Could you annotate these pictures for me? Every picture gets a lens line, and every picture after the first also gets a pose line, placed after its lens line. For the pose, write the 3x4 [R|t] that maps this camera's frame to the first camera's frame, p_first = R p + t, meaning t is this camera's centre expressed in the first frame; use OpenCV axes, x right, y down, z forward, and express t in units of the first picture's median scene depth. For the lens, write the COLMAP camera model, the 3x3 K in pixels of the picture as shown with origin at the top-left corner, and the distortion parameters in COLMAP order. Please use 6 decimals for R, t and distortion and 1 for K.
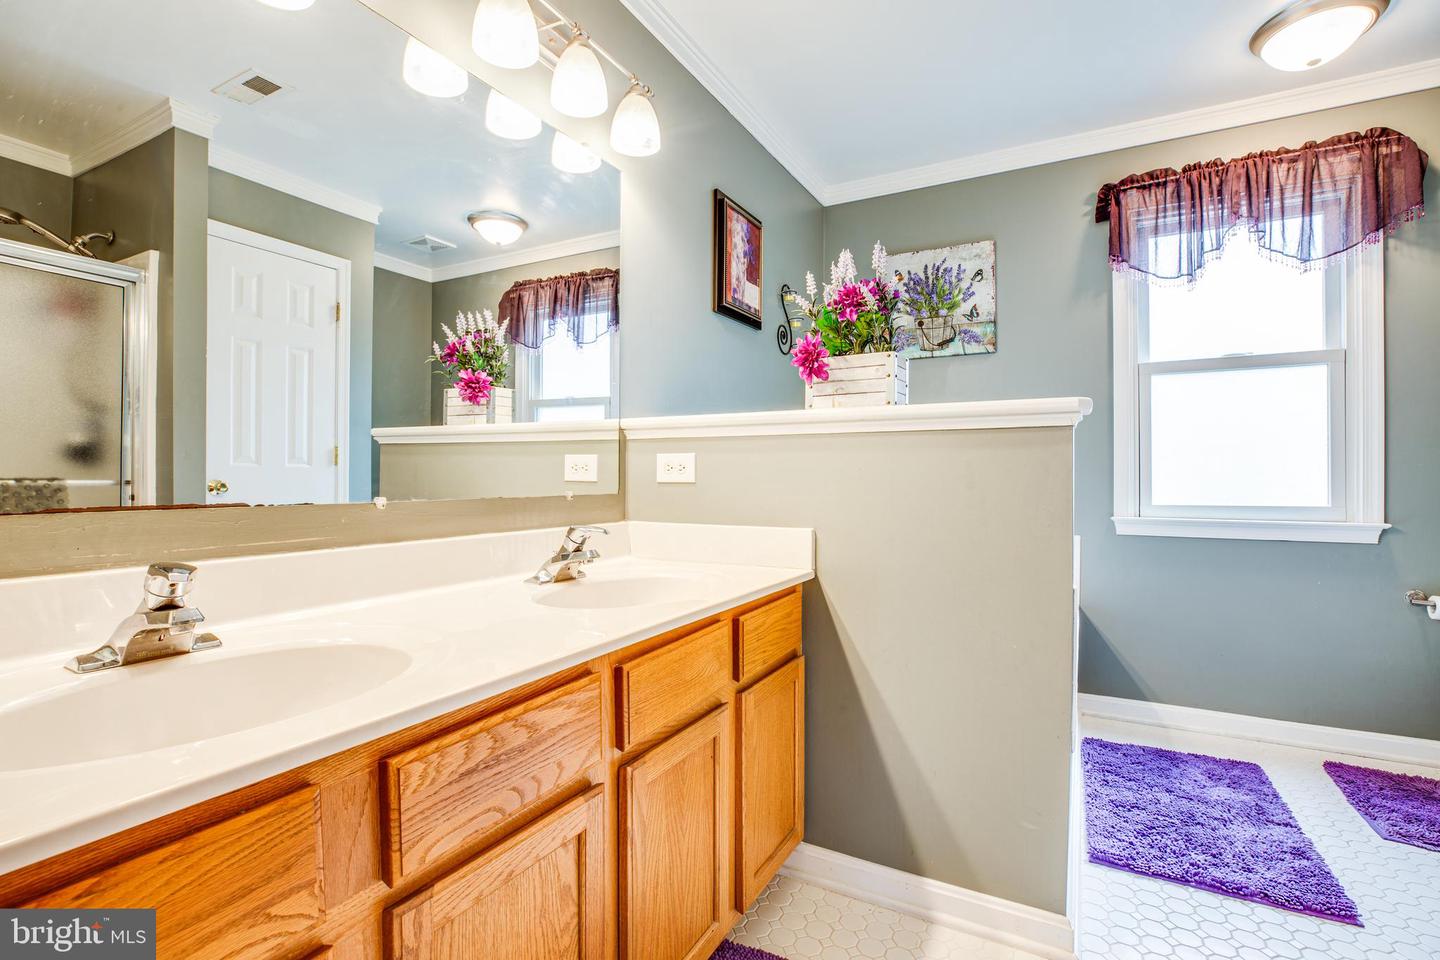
lens RADIAL K [[667.4, 0, 719.3], [0, 667.4, 473.8], [0, 0, 1]] dist [-0.037706, 0.009353]
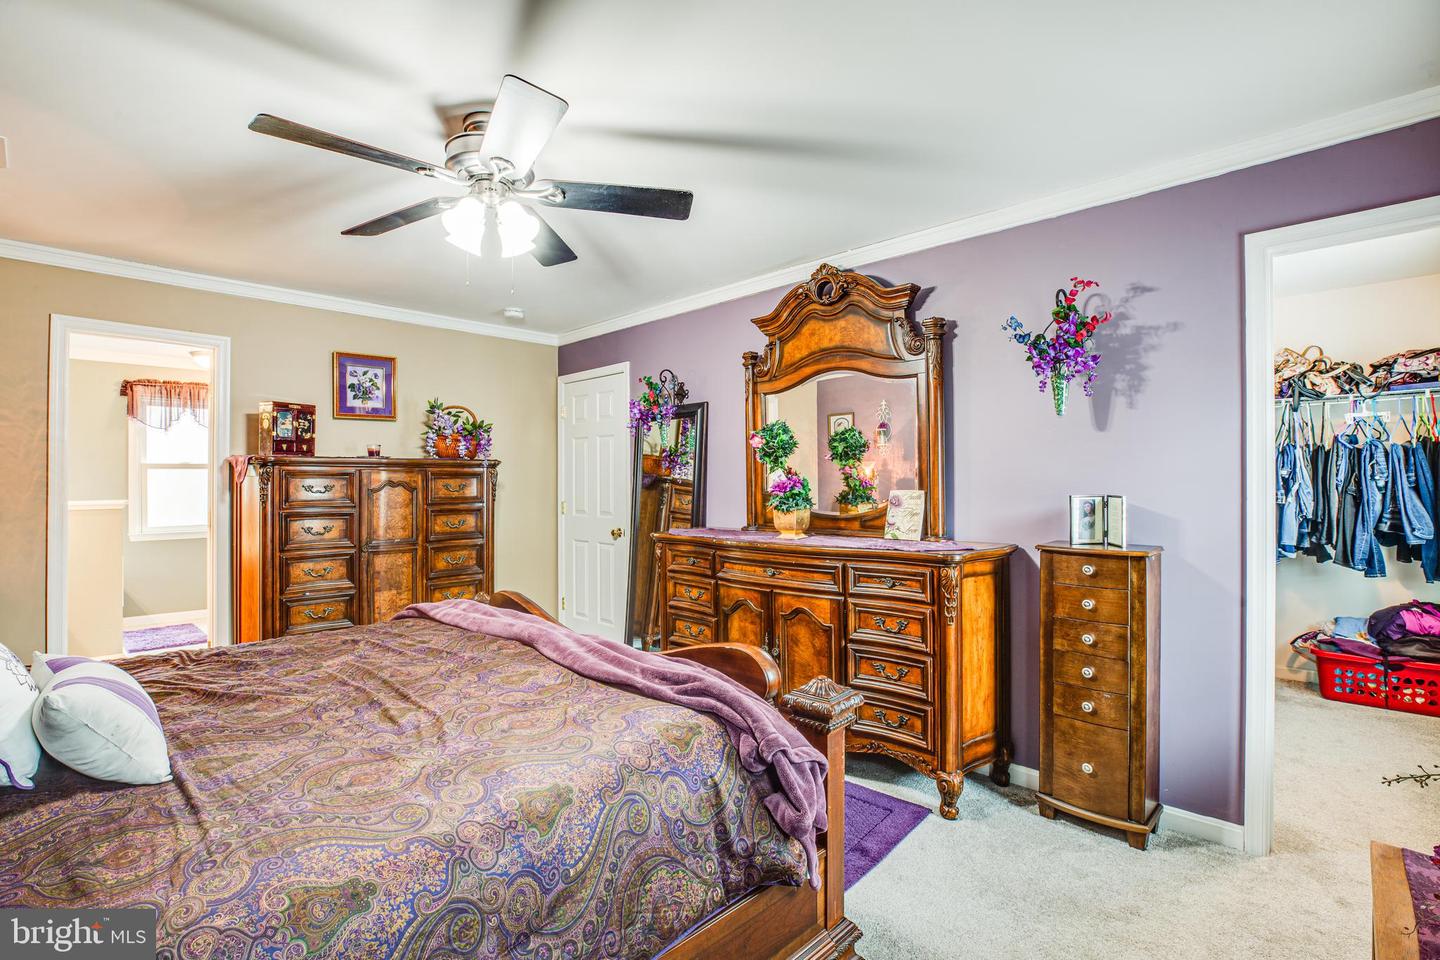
lens RADIAL K [[667.4, 0, 719.5], [0, 667.4, 479.9], [0, 0, 1]] dist [-0.037706, 0.009353]
pose [[0.258316, 0.003761, 0.966053, -1.029428], [0.004898, 0.999974, -0.005203, -0.083944], [-0.966048, 0.006075, 0.258291, -1.524579]]
